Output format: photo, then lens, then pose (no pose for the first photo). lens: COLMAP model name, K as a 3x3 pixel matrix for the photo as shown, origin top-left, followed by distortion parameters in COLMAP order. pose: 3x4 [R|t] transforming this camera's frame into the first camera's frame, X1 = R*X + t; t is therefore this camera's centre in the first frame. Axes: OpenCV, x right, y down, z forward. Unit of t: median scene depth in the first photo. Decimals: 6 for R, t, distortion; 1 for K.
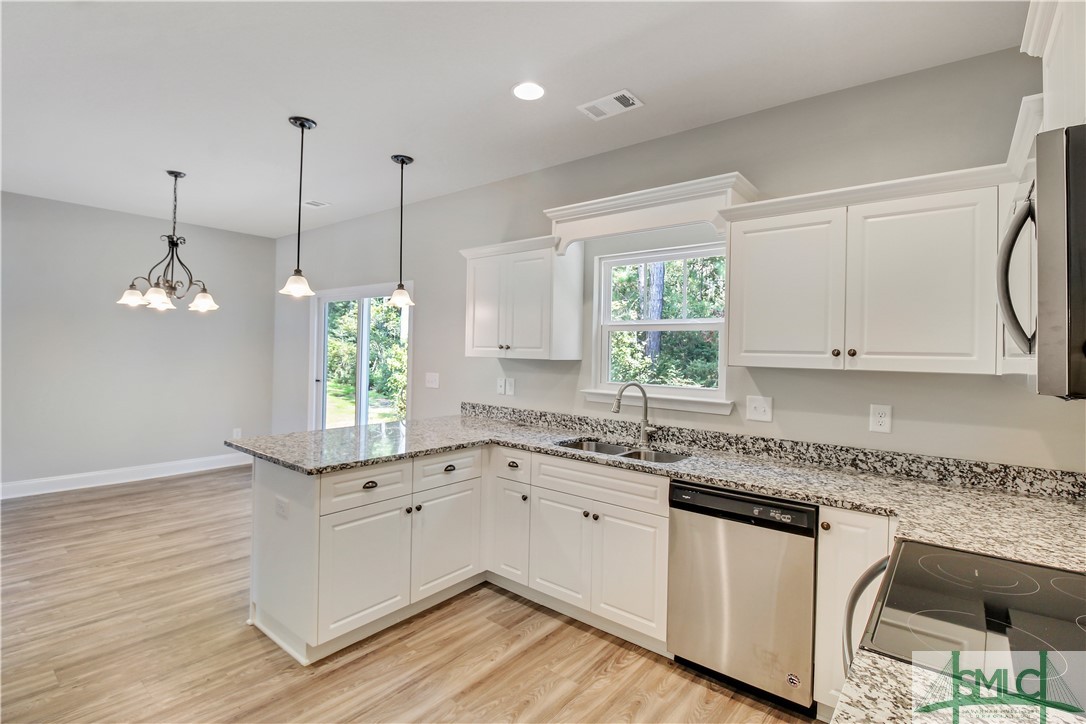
lens RADIAL K [[515.6, 0, 547.2], [0, 515.6, 344.5], [0, 0, 1]] dist [-0.011109, -0.010563]
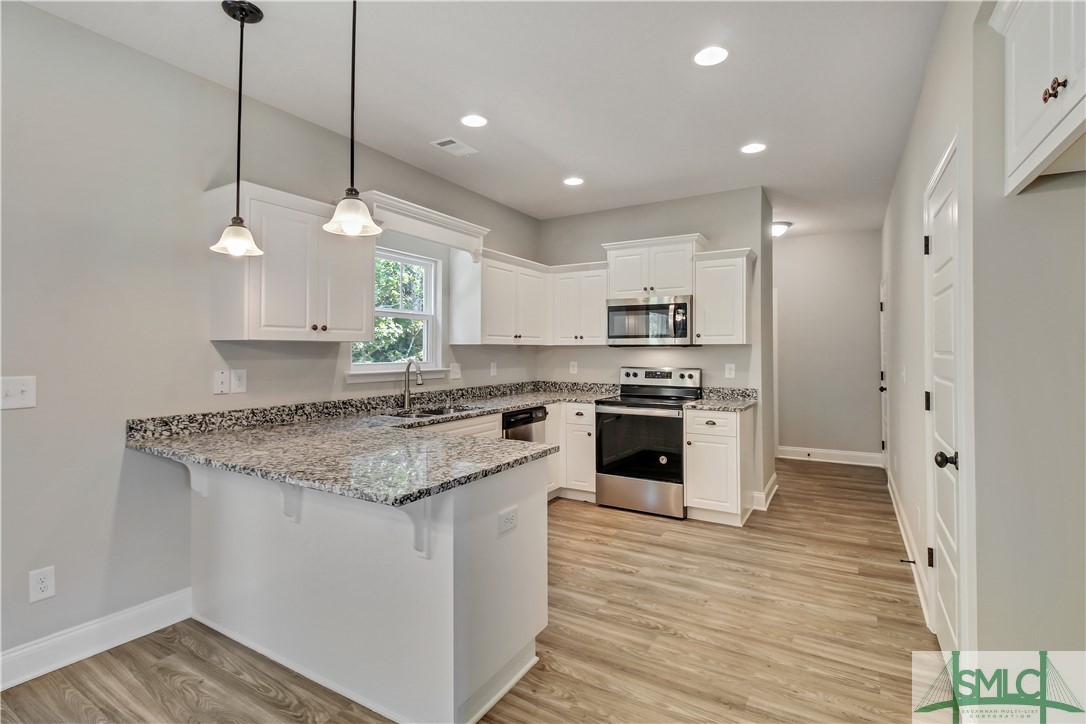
lens RADIAL K [[515.6, 0, 550.8], [0, 515.6, 337.0], [0, 0, 1]] dist [-0.011109, -0.010563]
pose [[-0.160091, 0.006369, 0.987082, -1.102366], [-0.013150, 0.999877, -0.008584, 0.025908], [-0.987015, -0.014354, -0.159988, 0.879417]]
